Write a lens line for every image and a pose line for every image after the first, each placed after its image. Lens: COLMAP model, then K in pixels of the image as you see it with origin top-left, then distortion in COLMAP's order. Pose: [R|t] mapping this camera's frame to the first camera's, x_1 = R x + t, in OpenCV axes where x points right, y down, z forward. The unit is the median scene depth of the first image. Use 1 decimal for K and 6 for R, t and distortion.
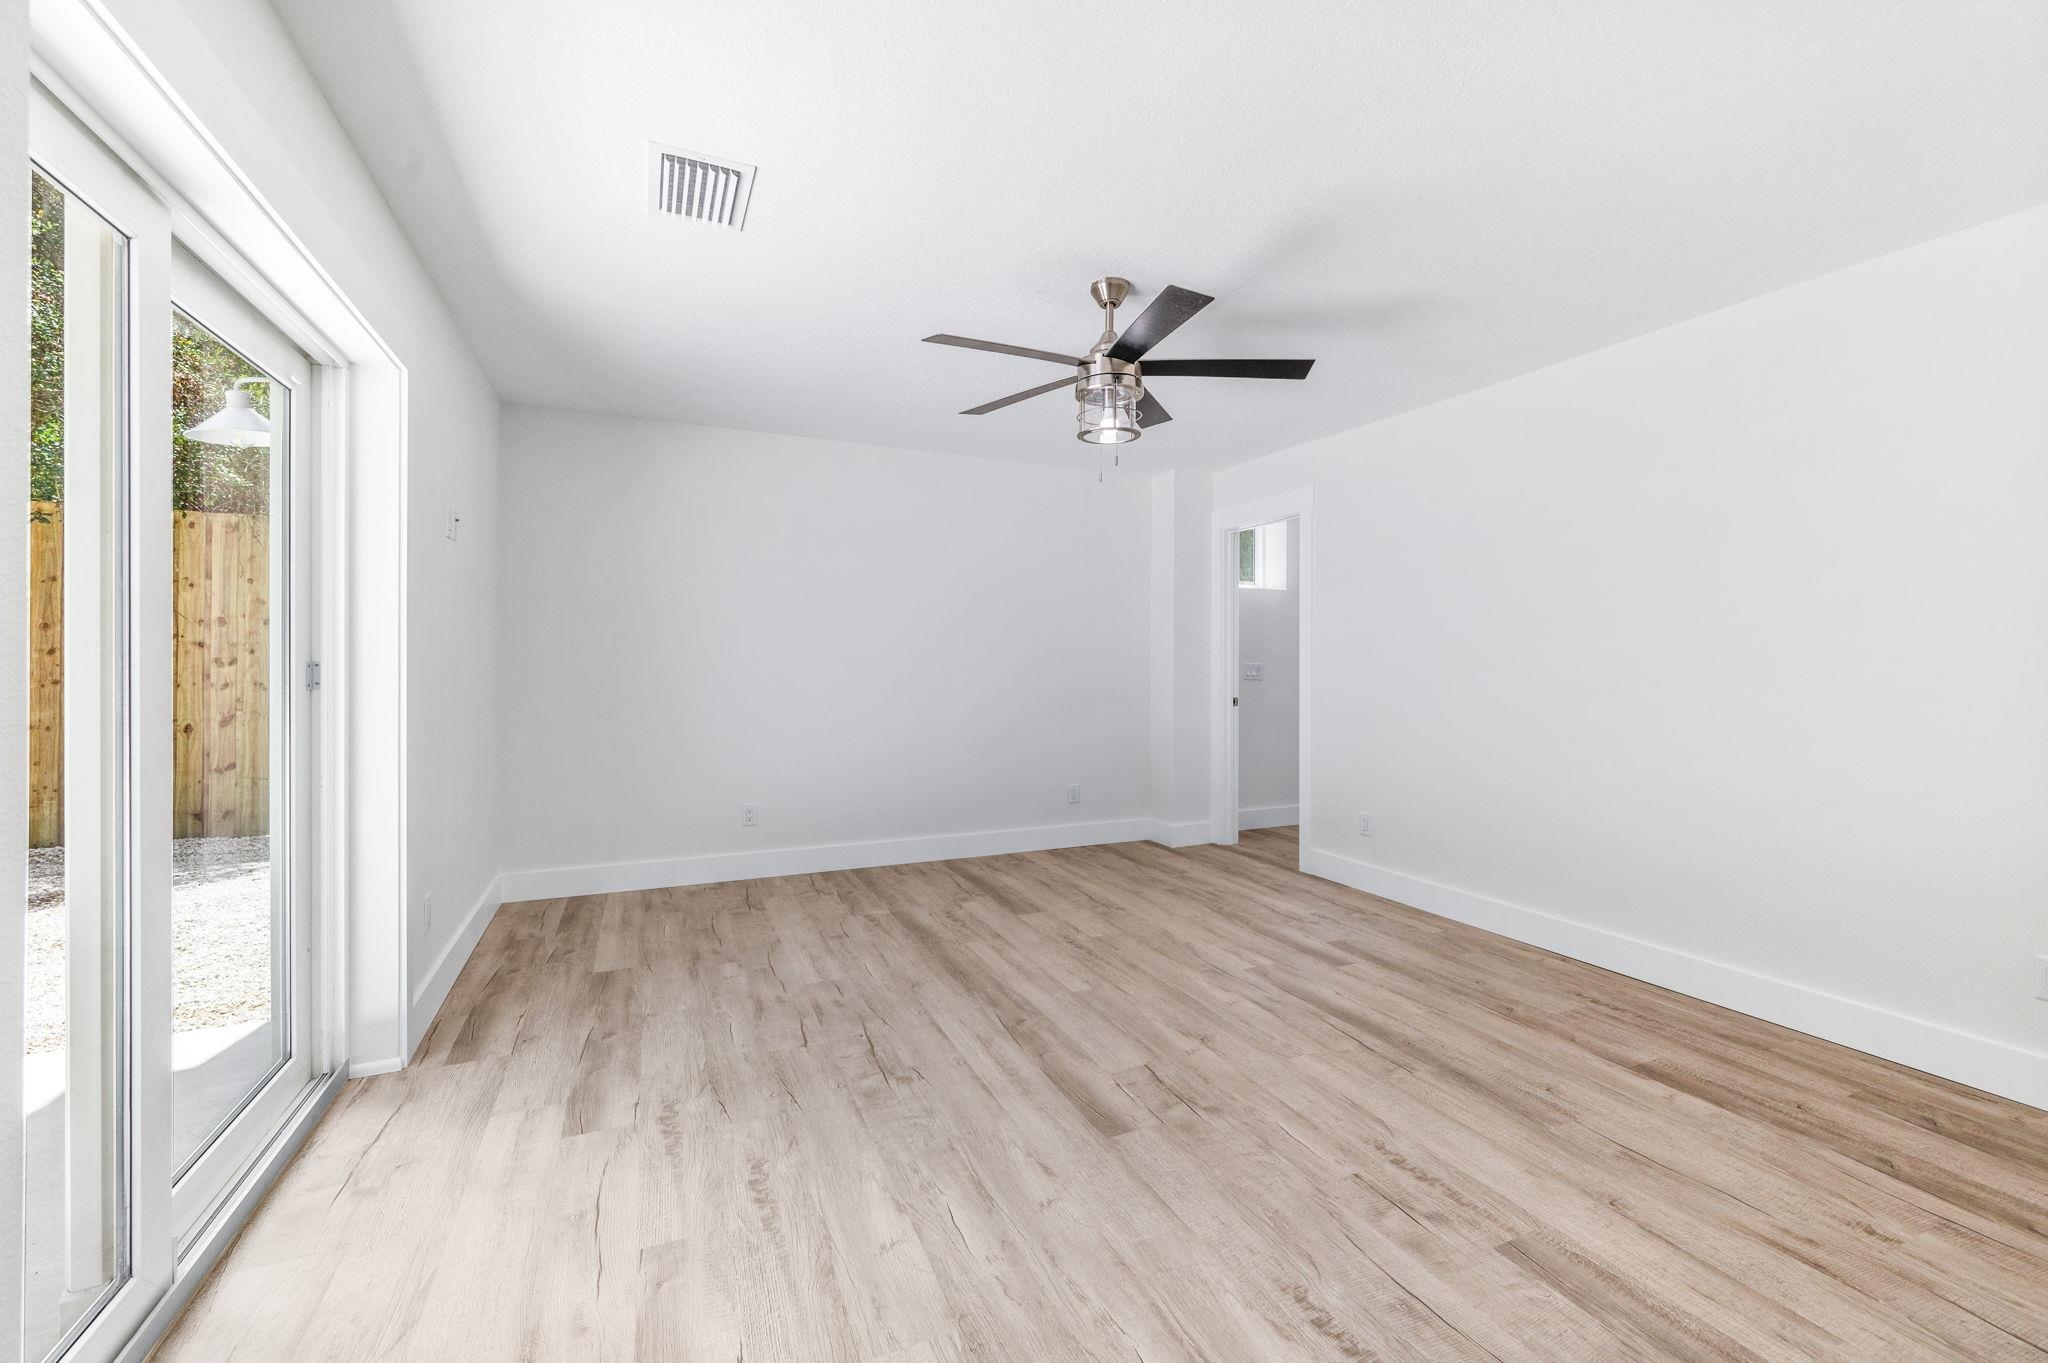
lens RADIAL K [[814.4, 0, 1030.7], [0, 814.4, 668.2], [0, 0, 1]] dist [0.002597, -0.000932]
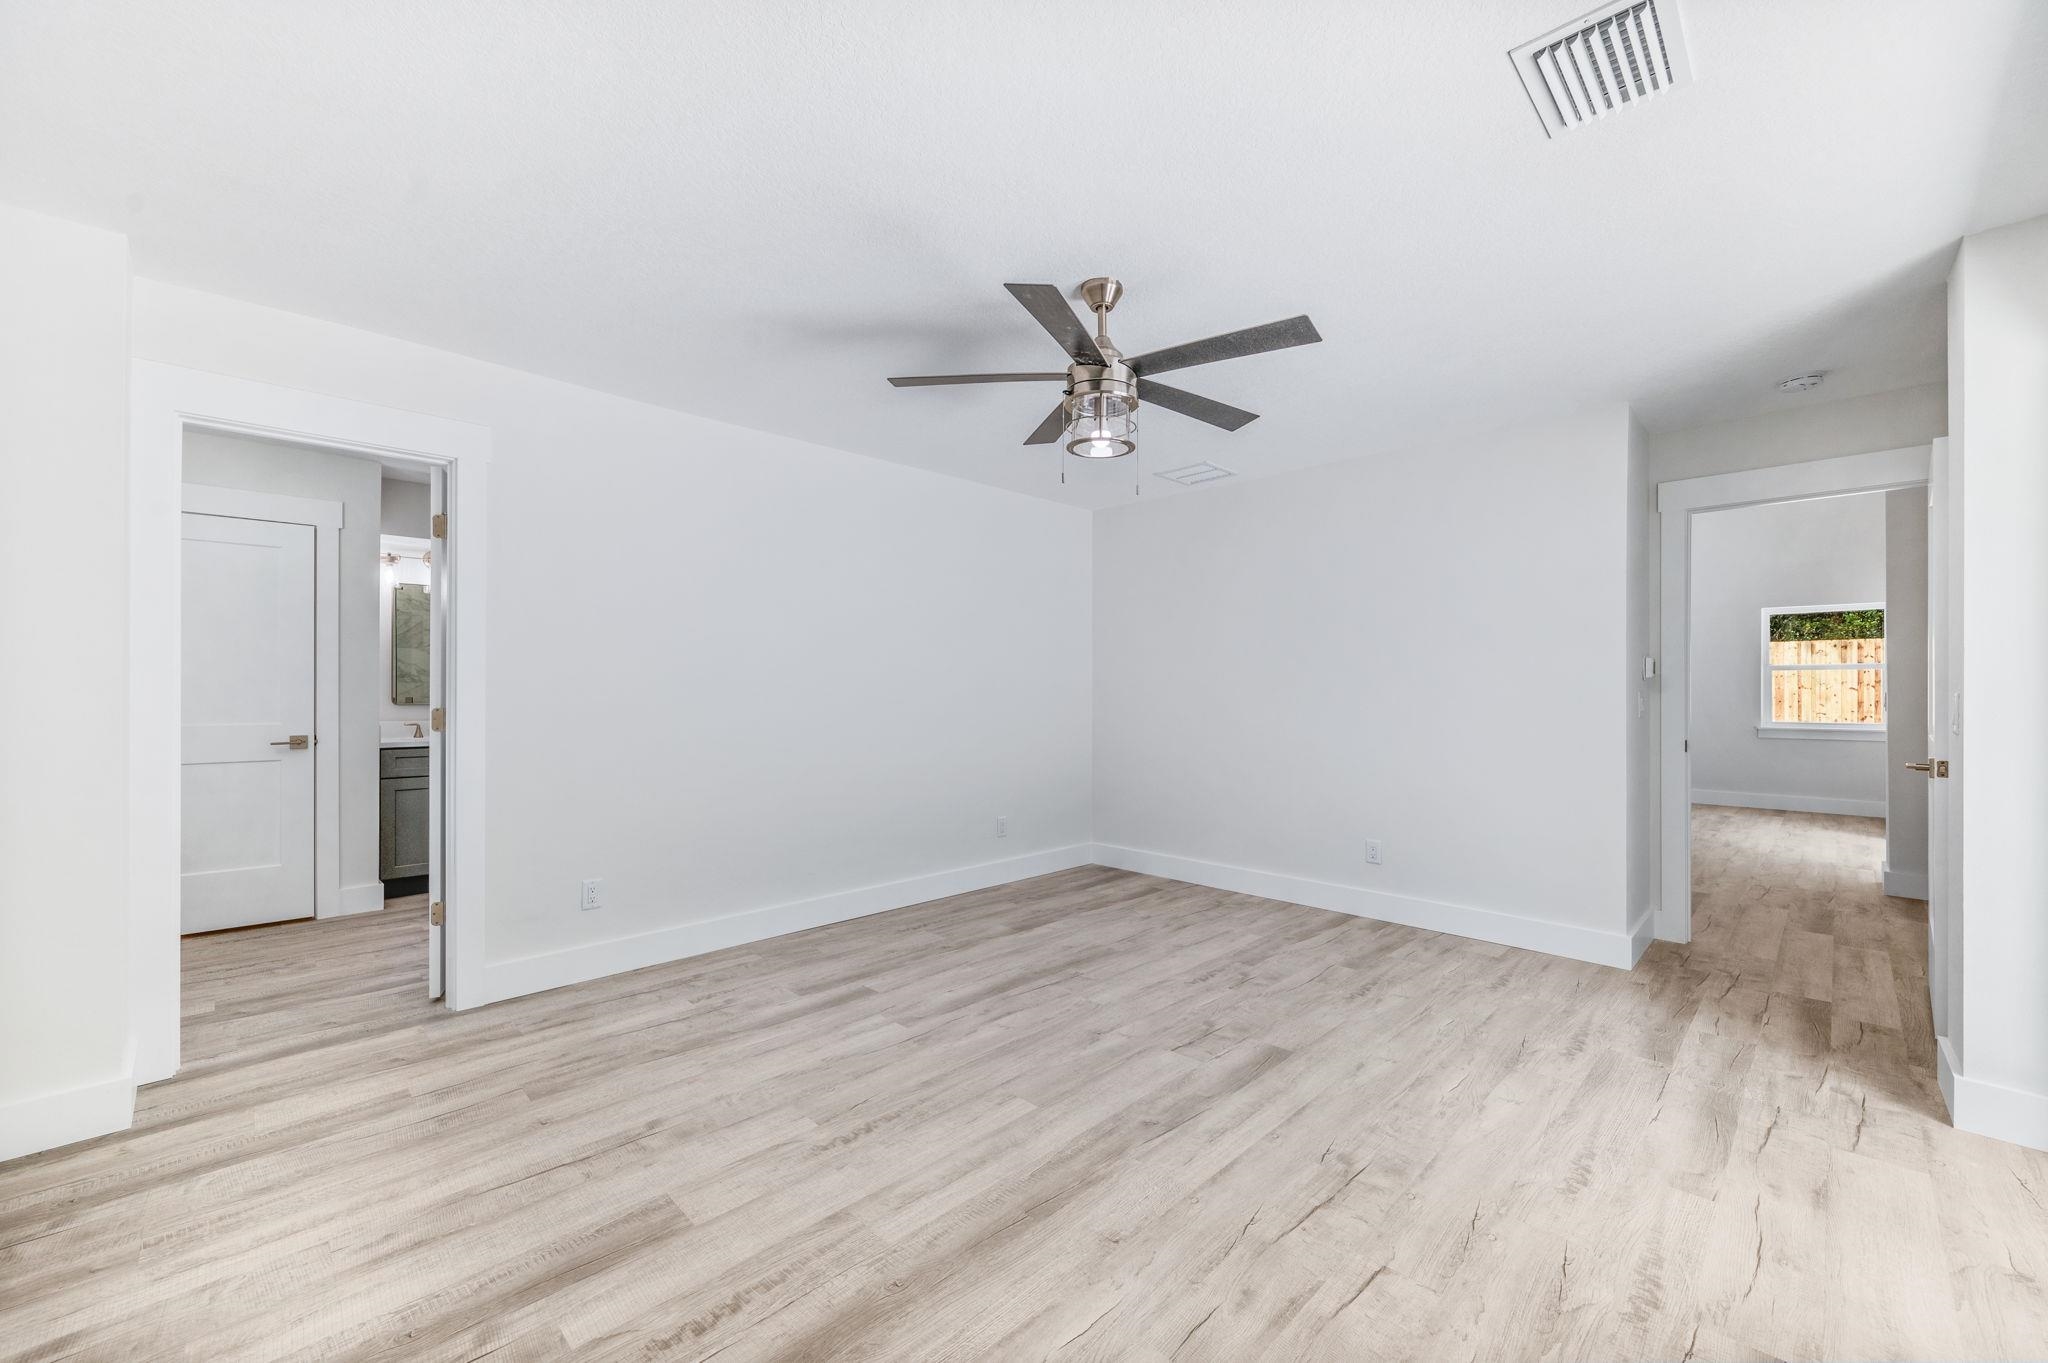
lens RADIAL K [[814.4, 0, 1022.4], [0, 814.4, 686.1], [0, 0, 1]] dist [0.002597, -0.000932]
pose [[-0.339405, 0.000500, 0.940640, -0.738512], [0.004884, 0.999987, 0.001231, -0.010744], [-0.940628, 0.005012, -0.339403, 1.383921]]
